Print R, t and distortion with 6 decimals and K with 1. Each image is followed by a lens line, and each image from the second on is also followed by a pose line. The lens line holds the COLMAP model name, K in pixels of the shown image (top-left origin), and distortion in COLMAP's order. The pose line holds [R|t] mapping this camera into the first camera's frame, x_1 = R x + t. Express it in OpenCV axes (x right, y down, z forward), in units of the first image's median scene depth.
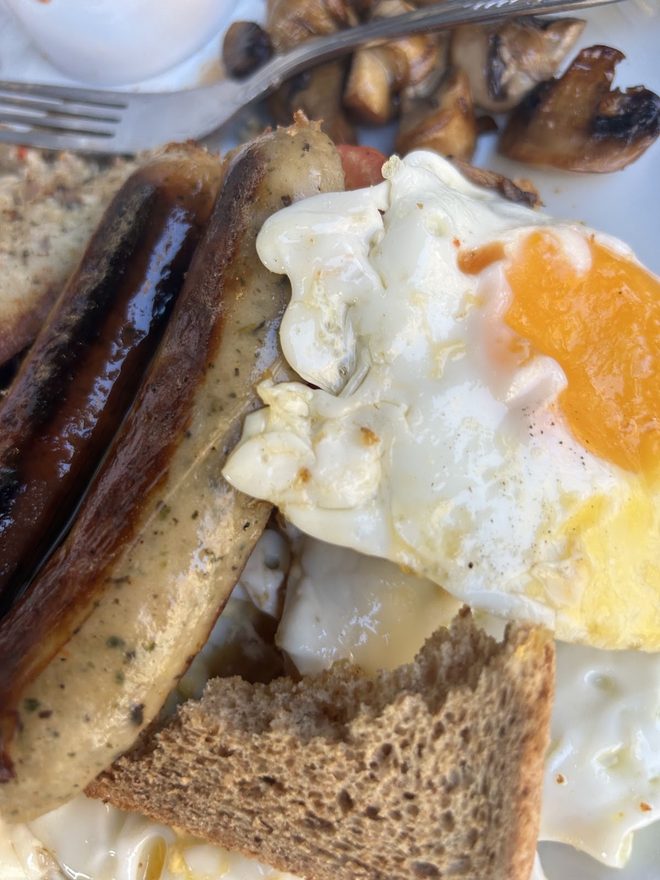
lens RADIAL K [[731.6, 0, 329.7], [0, 731.6, 437.7], [0, 0, 1]] dist [-0.048492, 0.003600]
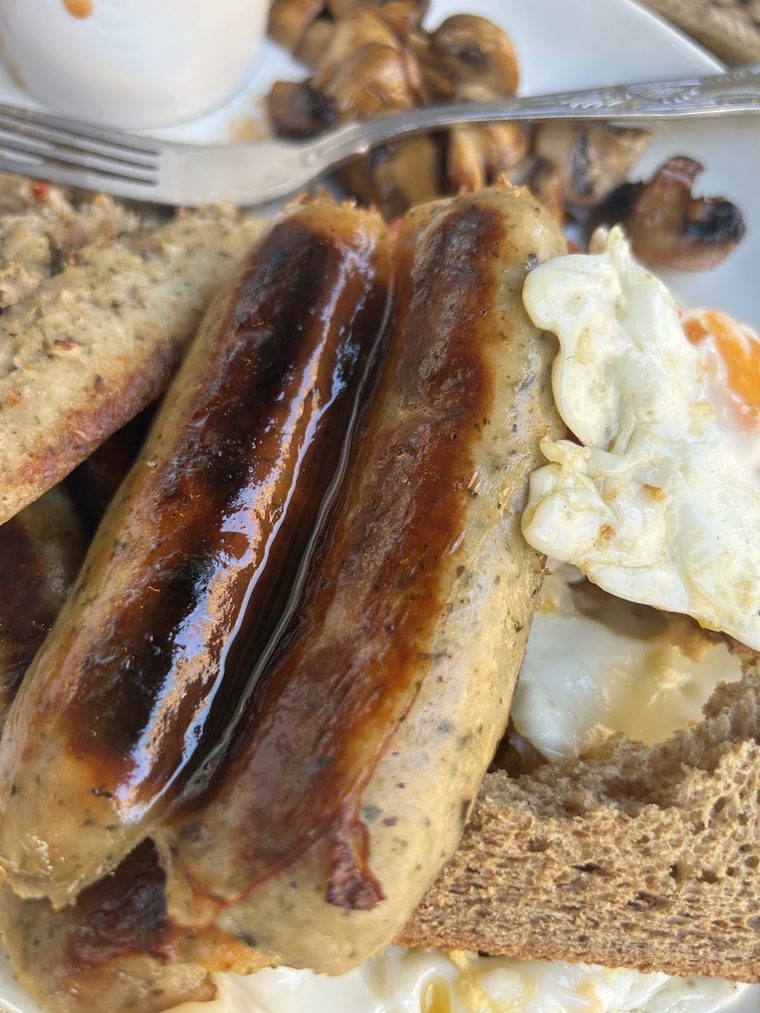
lens RADIAL K [[842.2, 0, 380.5], [0, 842.2, 509.2], [0, 0, 1]] dist [-0.048492, 0.003600]
pose [[0.935685, -0.008889, 0.352724, -0.688278], [0.044986, 0.994529, -0.094273, 0.110407], [-0.349956, 0.104077, 0.930966, 0.069634]]
